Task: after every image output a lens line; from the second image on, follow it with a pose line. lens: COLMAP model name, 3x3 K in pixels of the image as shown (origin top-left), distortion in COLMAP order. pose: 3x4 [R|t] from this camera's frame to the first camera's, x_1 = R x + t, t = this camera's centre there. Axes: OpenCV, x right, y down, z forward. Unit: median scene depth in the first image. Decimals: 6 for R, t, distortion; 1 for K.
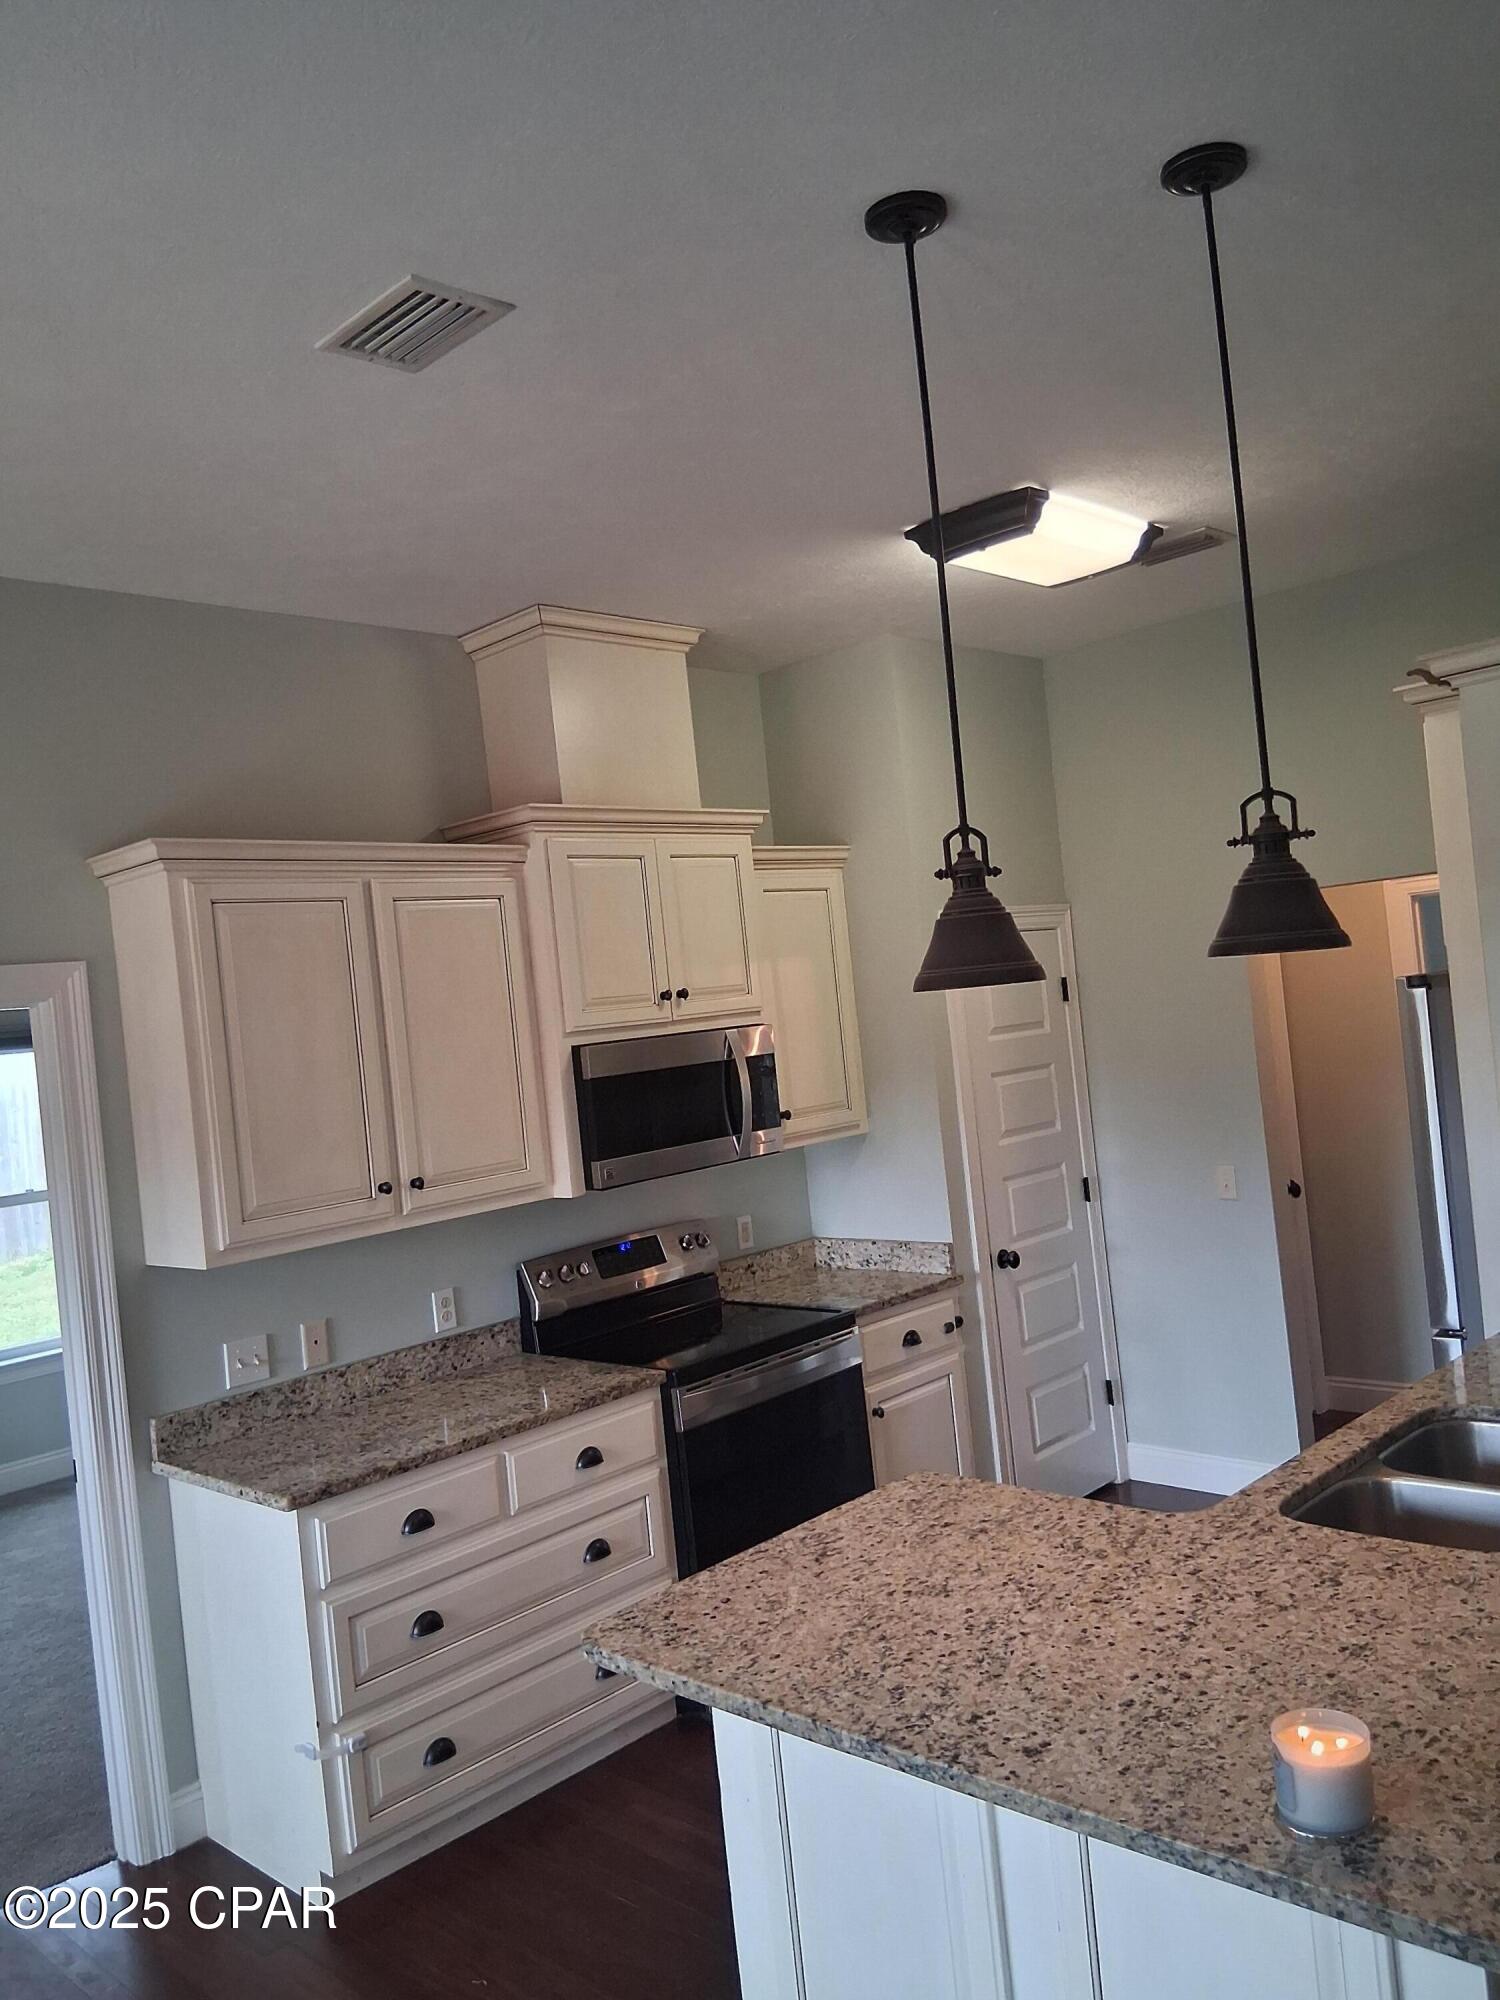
lens RADIAL K [[1538.3, 0, 755.6], [0, 1538.3, 999.3], [0, 0, 1]] dist [-0.003044, -0.016094]
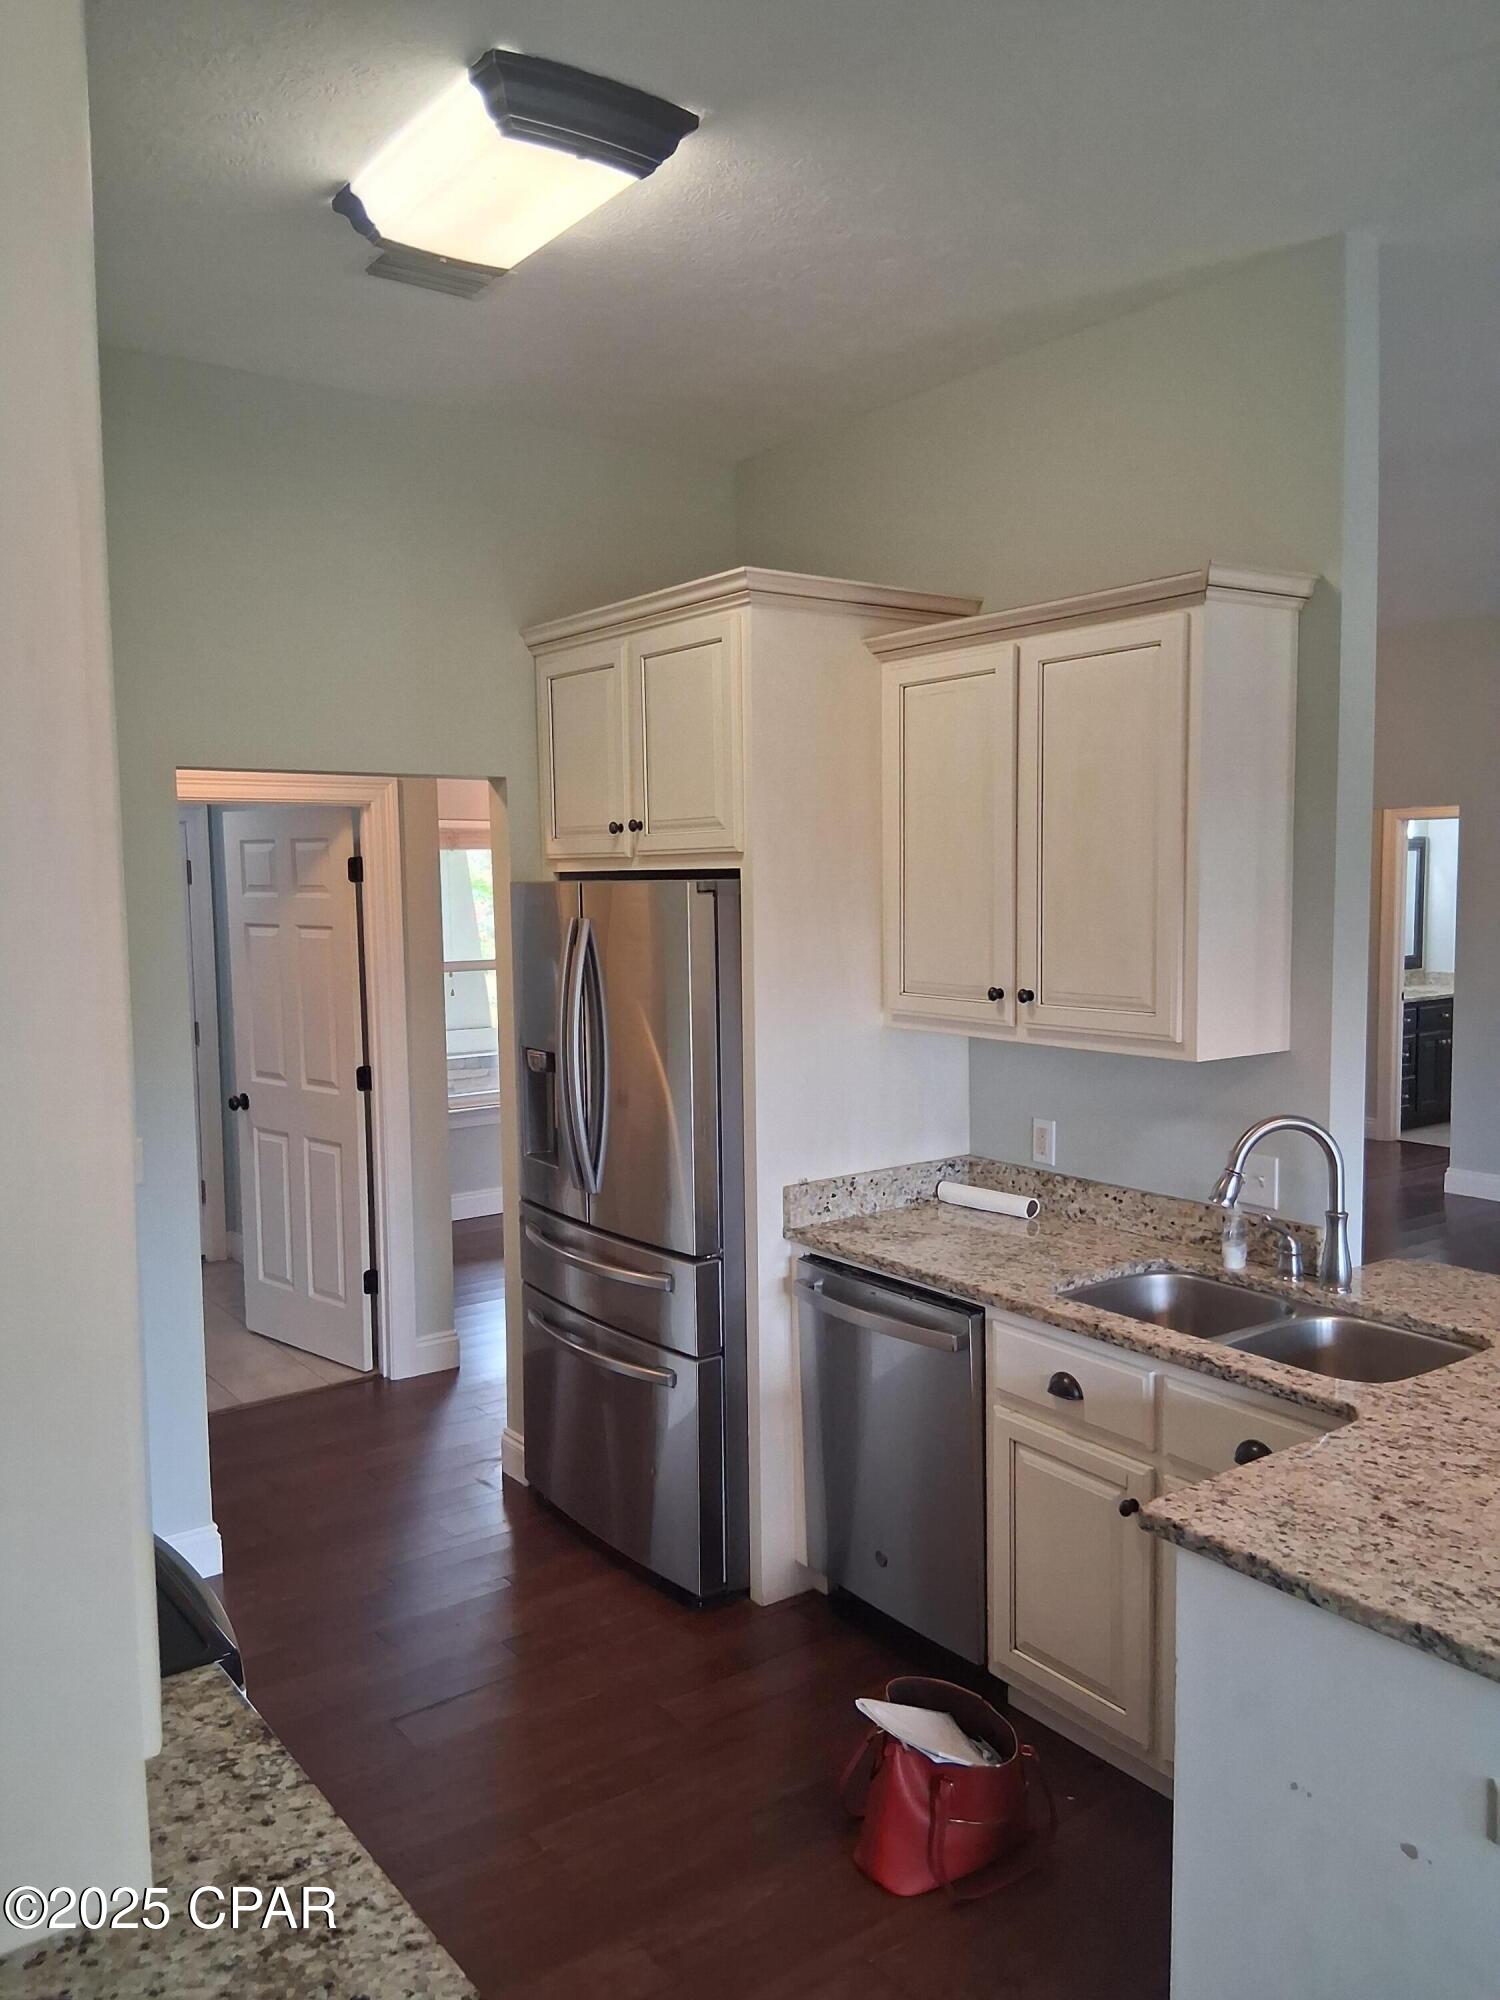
lens RADIAL K [[1538.3, 0, 754.5], [0, 1538.3, 1004.0], [0, 0, 1]] dist [-0.003044, -0.016094]
pose [[0.165303, -0.002028, 0.986241, -0.699664], [-0.015928, 0.999862, 0.004726, 0.089003], [-0.986114, -0.016490, 0.165247, 1.218880]]
